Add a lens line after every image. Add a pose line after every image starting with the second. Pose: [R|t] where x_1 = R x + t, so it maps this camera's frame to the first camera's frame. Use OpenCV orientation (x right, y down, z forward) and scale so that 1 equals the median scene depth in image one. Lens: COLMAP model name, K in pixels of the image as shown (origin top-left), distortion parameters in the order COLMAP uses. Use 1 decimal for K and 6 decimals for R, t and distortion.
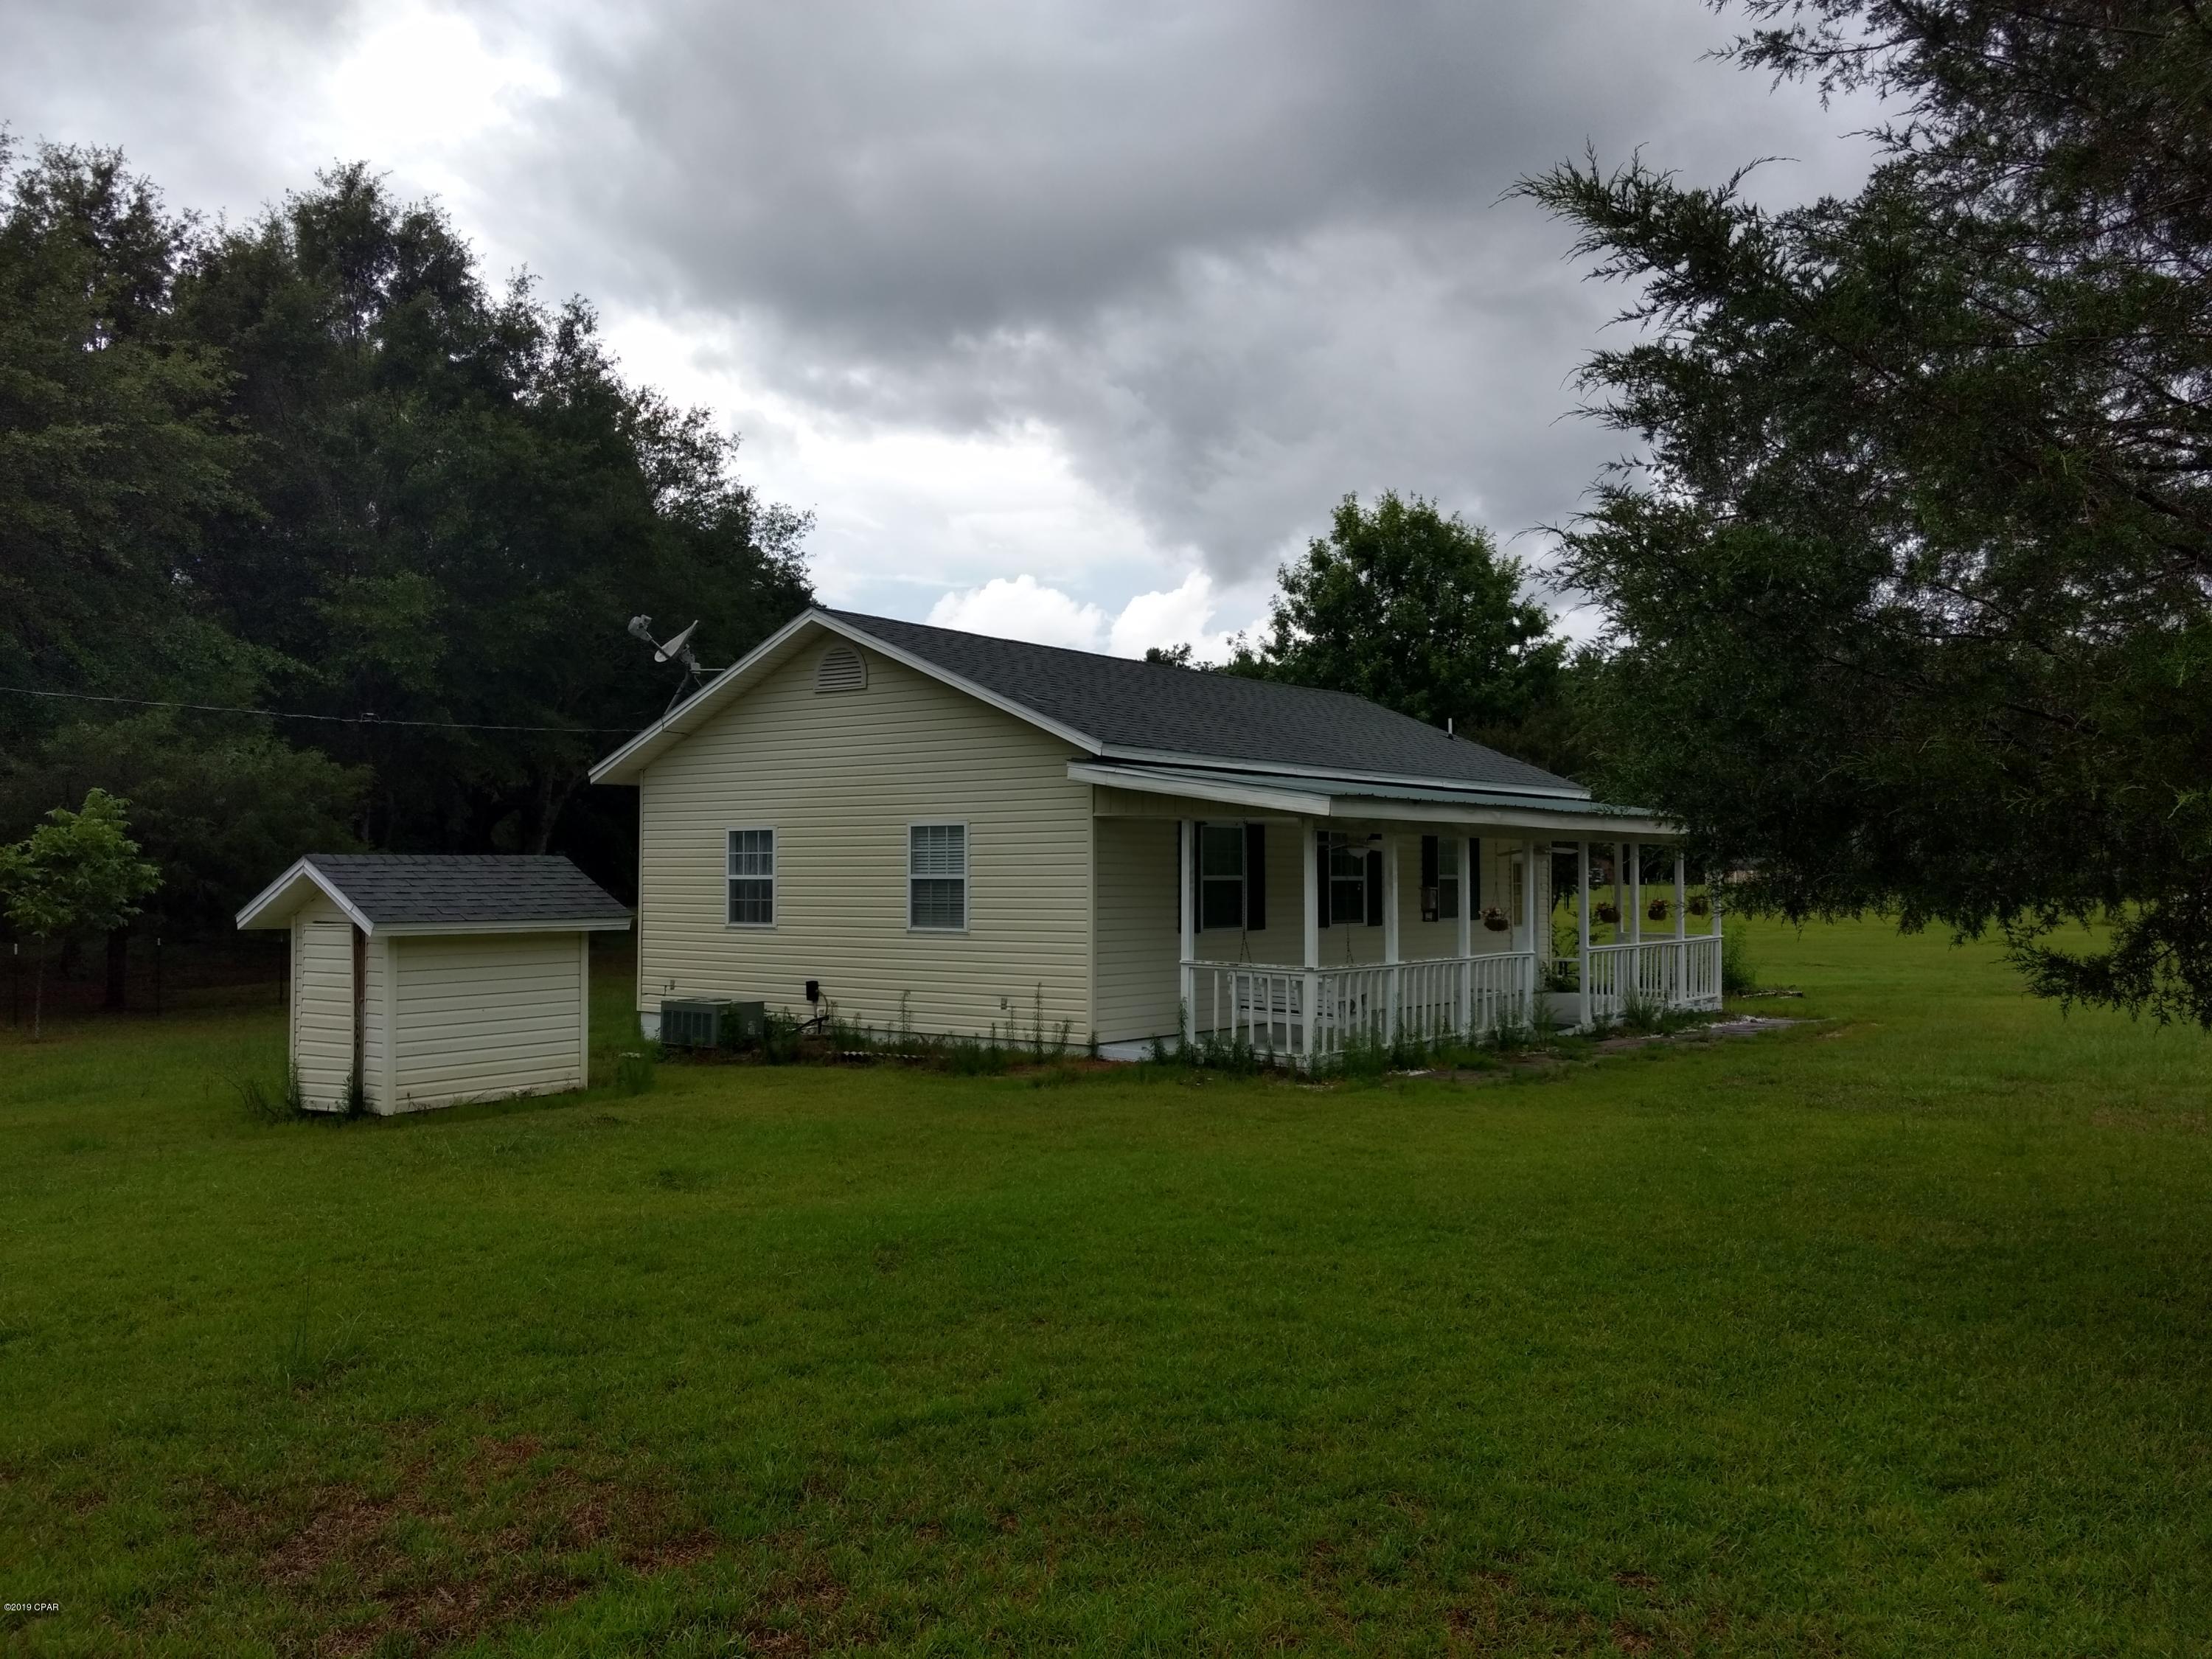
lens RADIAL K [[1765.7, 0, 1118.6], [0, 1765.7, 824.1], [0, 0, 1]] dist [0.008483, 0.045274]
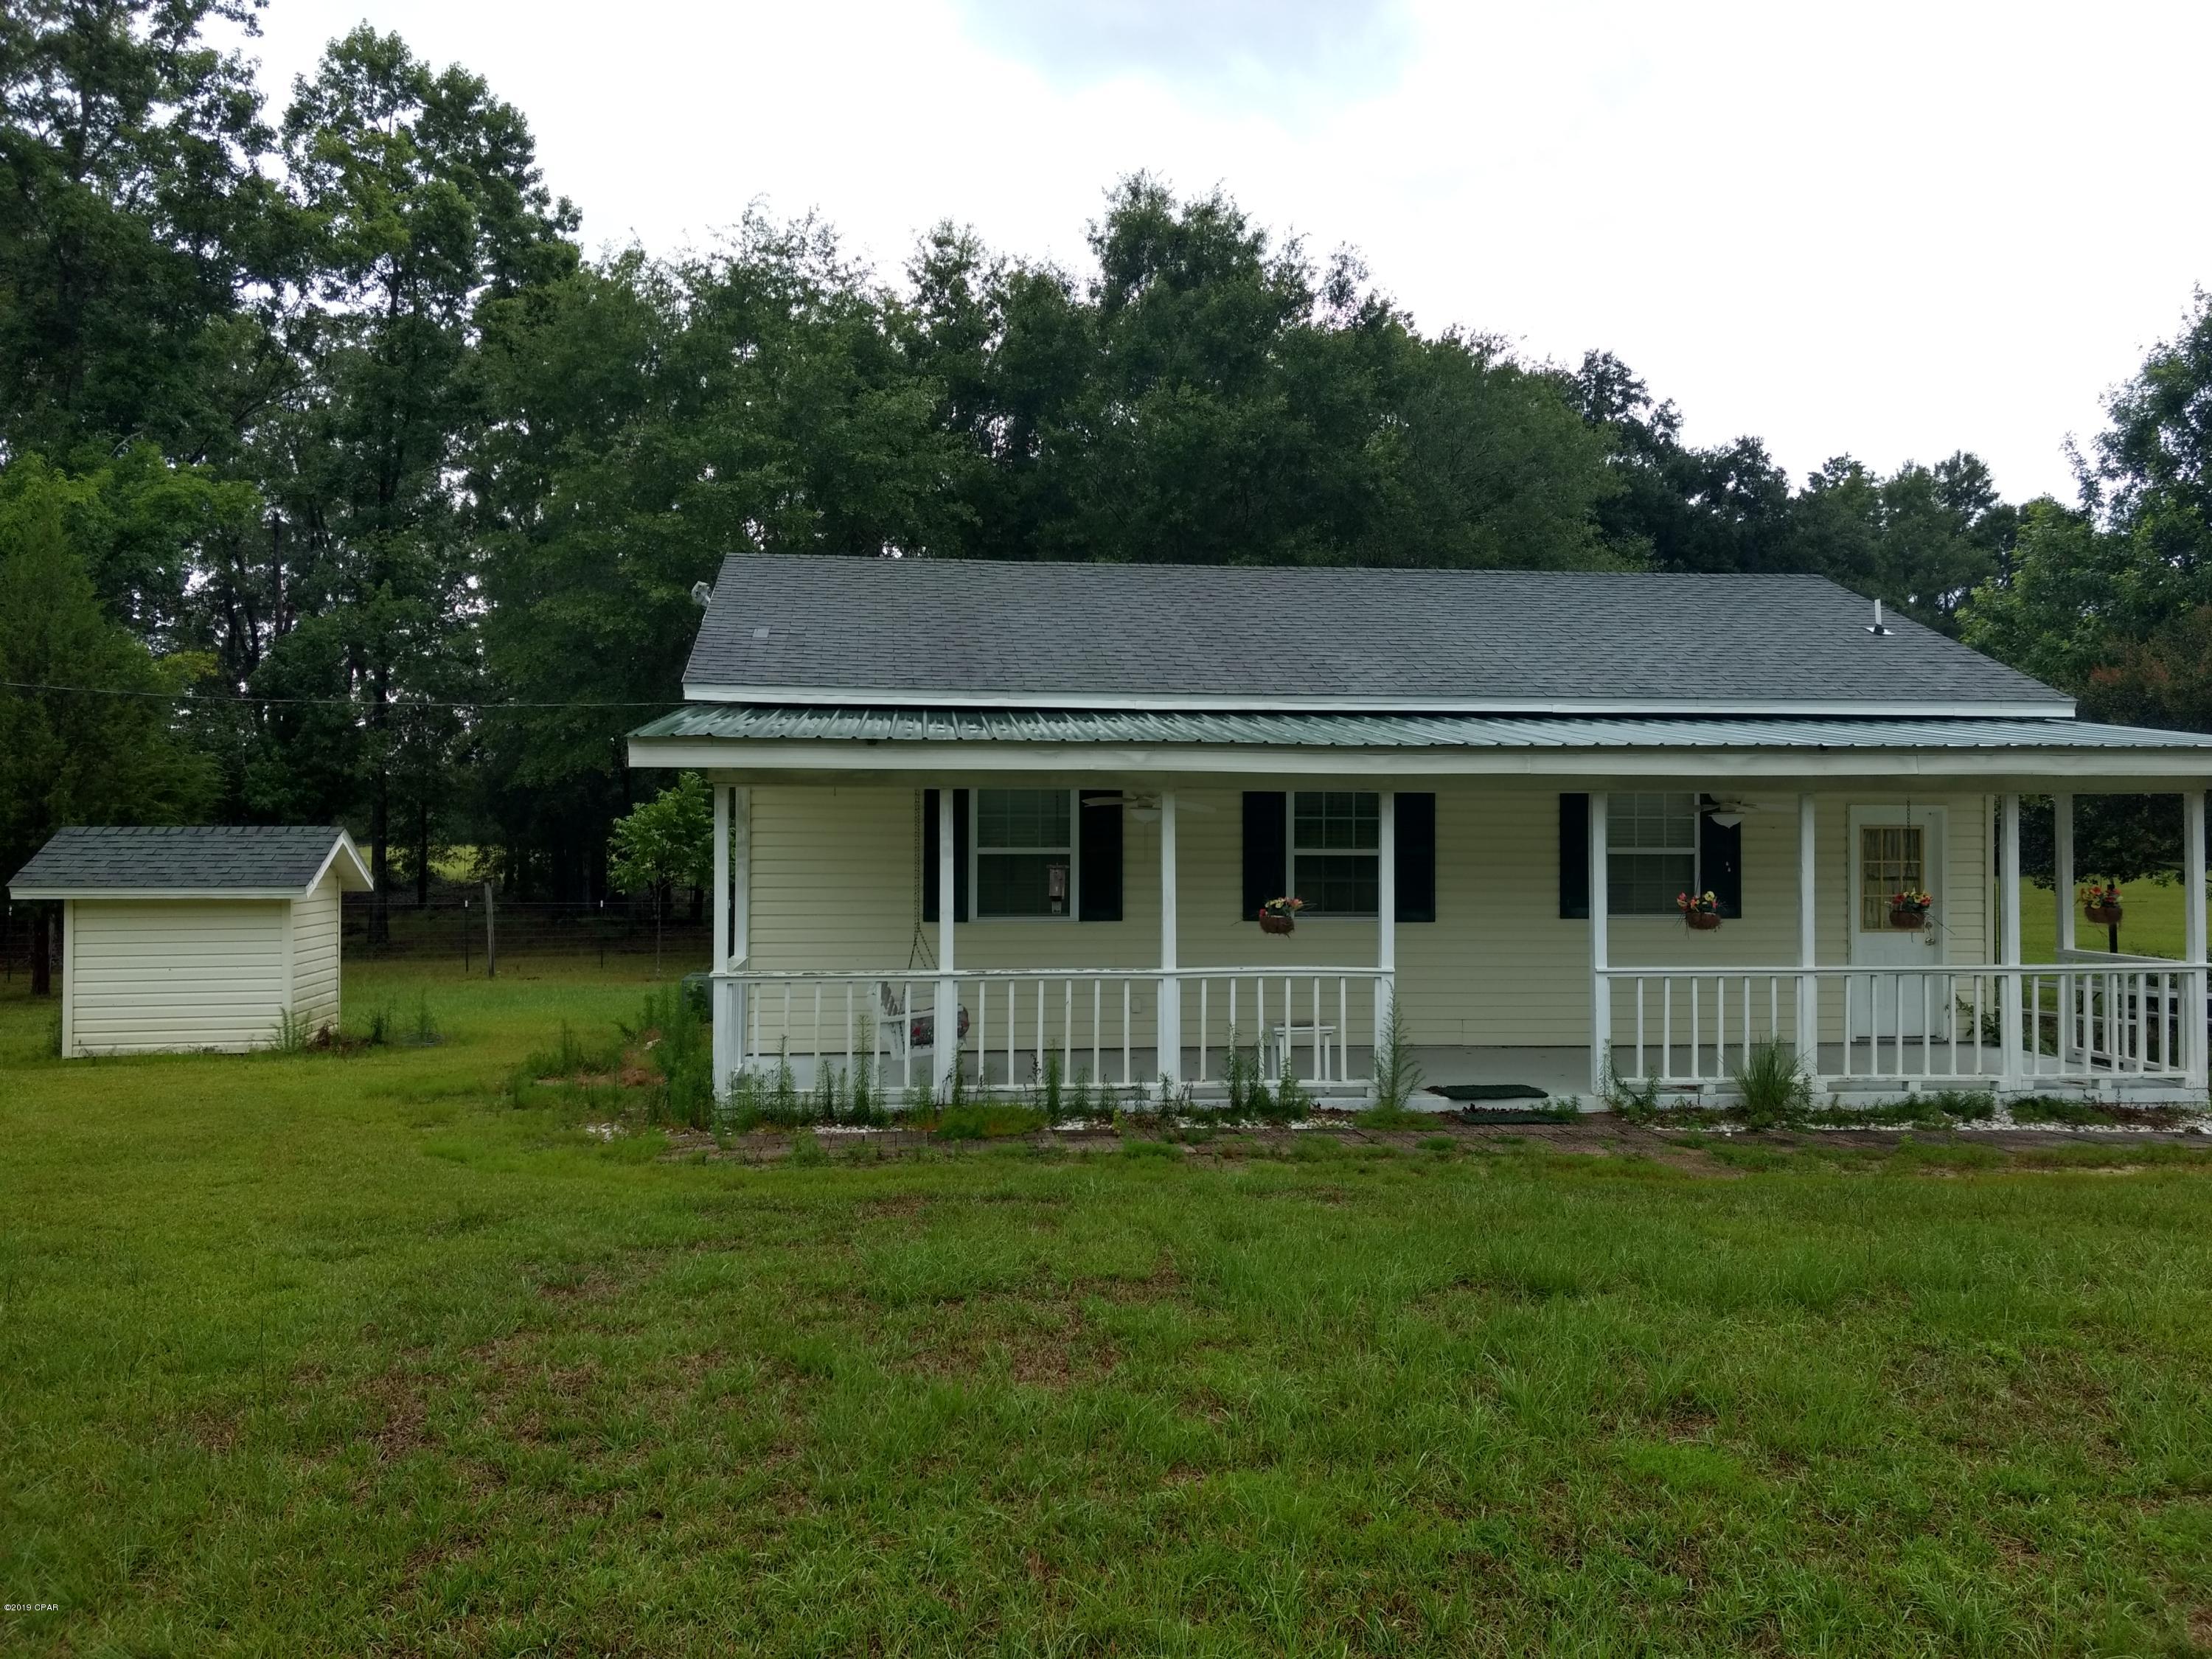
lens RADIAL K [[1765.7, 0, 1118.6], [0, 1765.7, 824.1], [0, 0, 1]] dist [0.008483, 0.045274]
pose [[0.695589, -0.006675, -0.718409, 0.464165], [0.018704, 0.999786, 0.008820, 0.009794], [0.718197, -0.019572, 0.695565, 0.370512]]
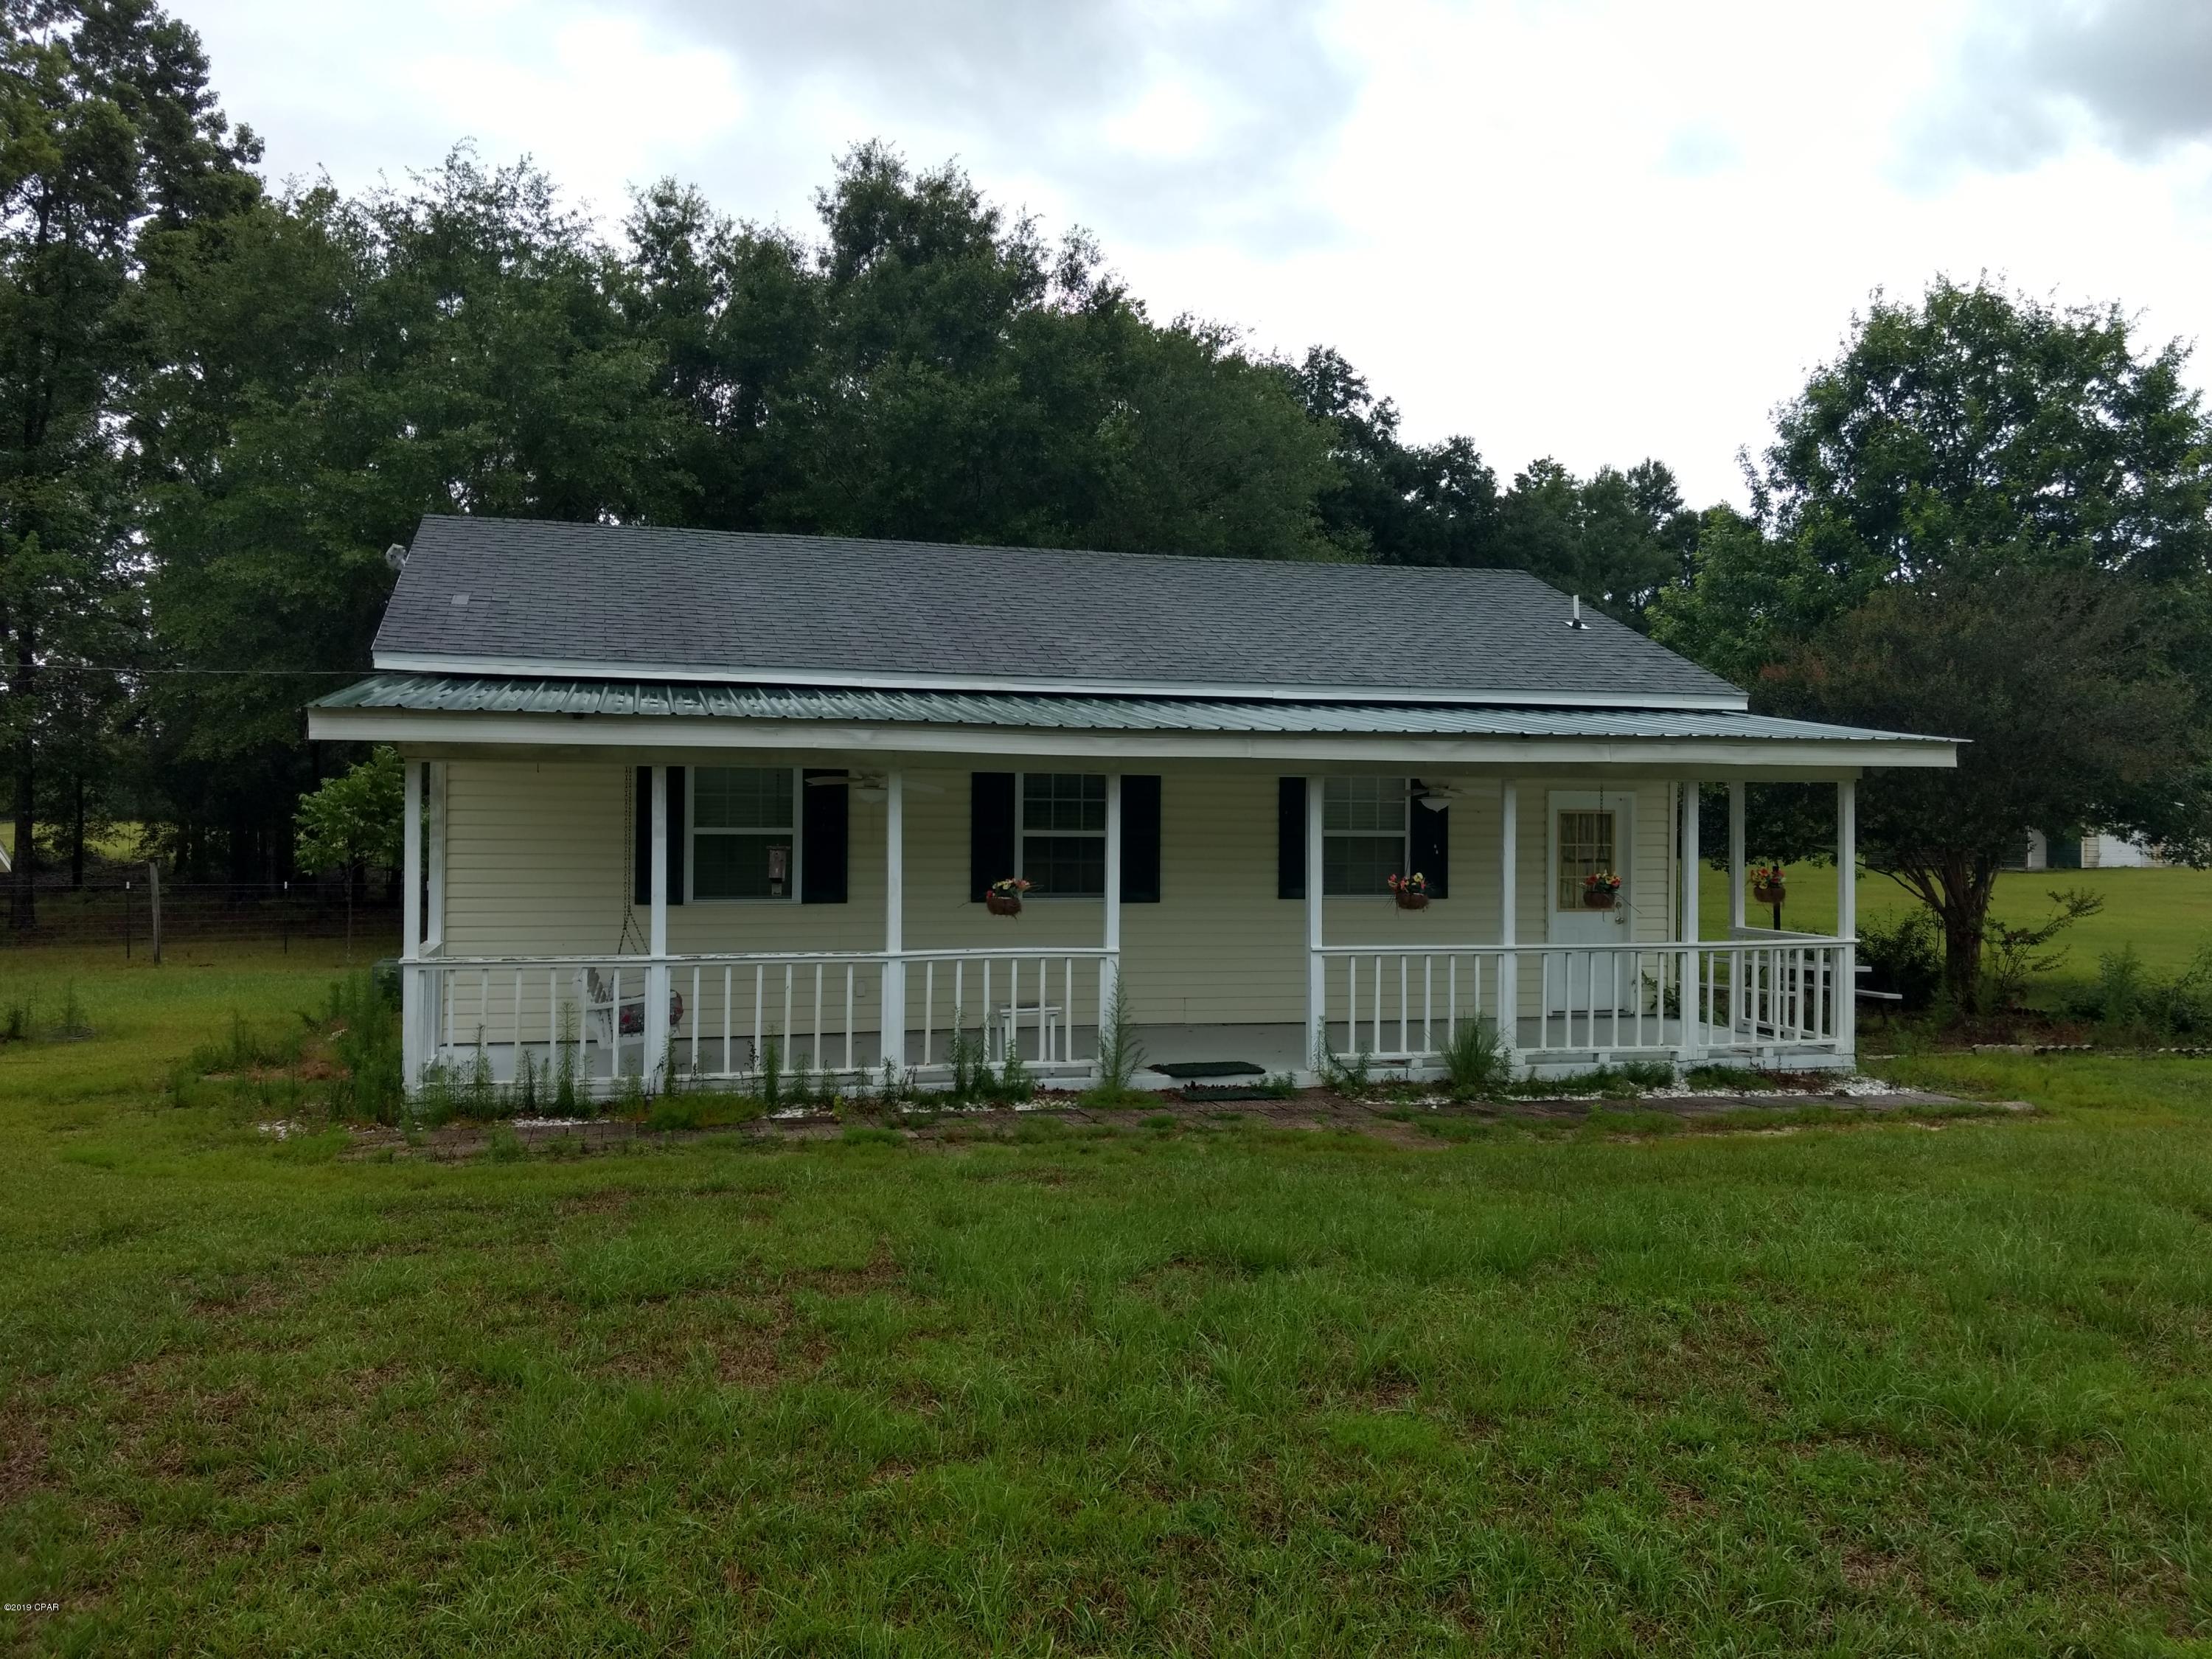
lens RADIAL K [[1758.7, 0, 1118.5], [0, 1758.7, 838.0], [0, 0, 1]] dist [-0.001683, 0.058036]
pose [[0.796298, 0.009743, -0.604825, 0.462509], [0.010458, 0.999499, 0.029870, 0.009742], [0.604814, -0.030110, 0.795798, 0.374557]]
